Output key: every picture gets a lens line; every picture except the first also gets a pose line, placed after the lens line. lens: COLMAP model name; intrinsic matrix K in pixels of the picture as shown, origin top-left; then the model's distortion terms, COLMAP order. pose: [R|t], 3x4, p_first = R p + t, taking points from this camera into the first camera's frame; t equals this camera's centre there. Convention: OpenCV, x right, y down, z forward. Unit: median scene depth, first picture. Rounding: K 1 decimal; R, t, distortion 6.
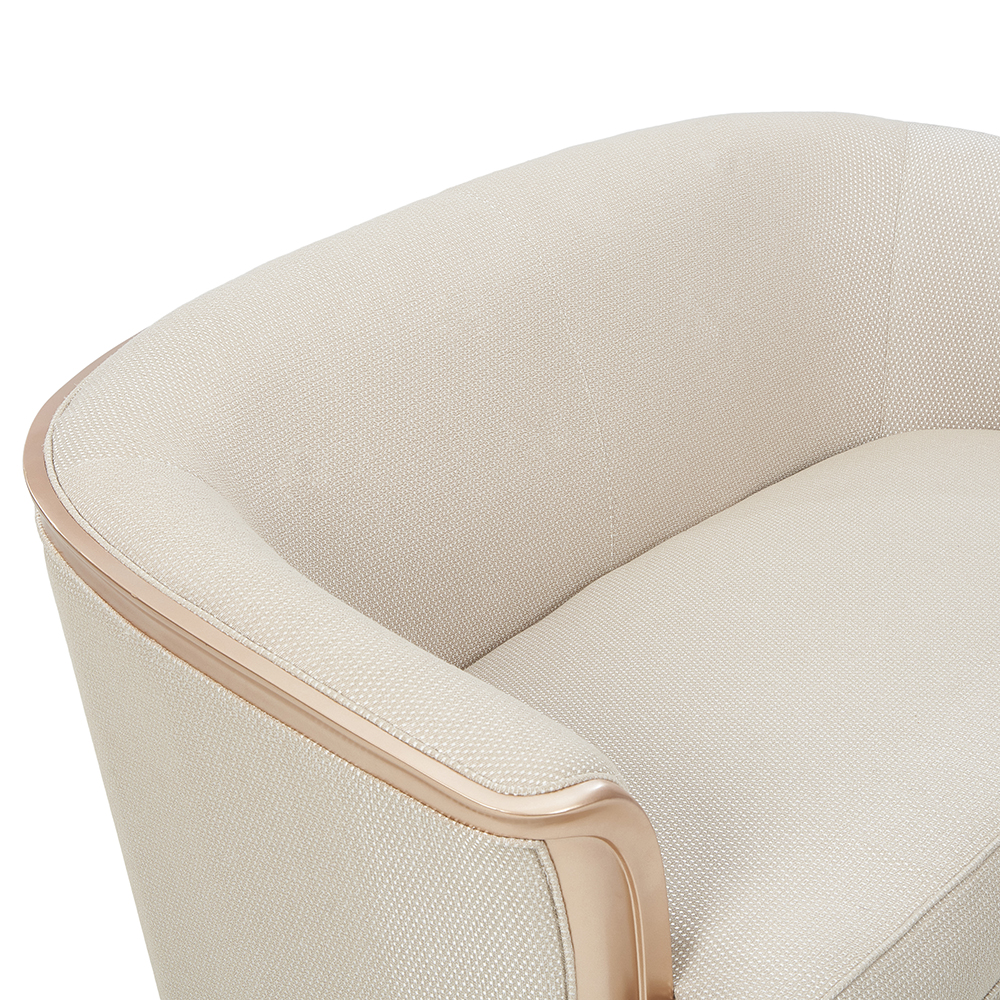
lens RADIAL K [[2370.8, 0, 499.1], [0, 2370.8, 498.8], [0, 0, 1]] dist [0.142886, 0.000000]
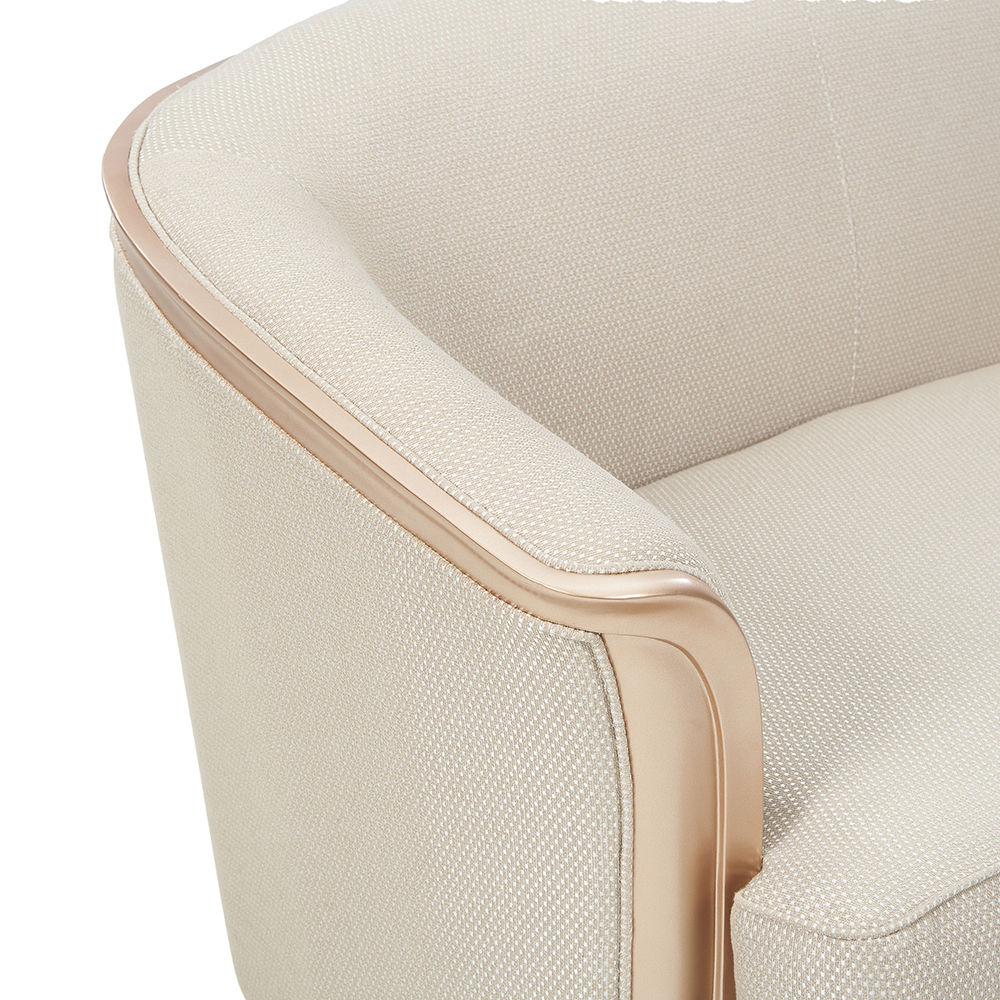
lens RADIAL K [[2723.5, 0, 500.3], [0, 2723.5, 499.6], [0, 0, 1]] dist [0.241414, 0.000000]
pose [[0.979124, 0.127945, -0.157945, 0.116709], [-0.125203, 0.991757, 0.027230, 0.071168], [0.160127, -0.006887, 0.987072, 0.072399]]
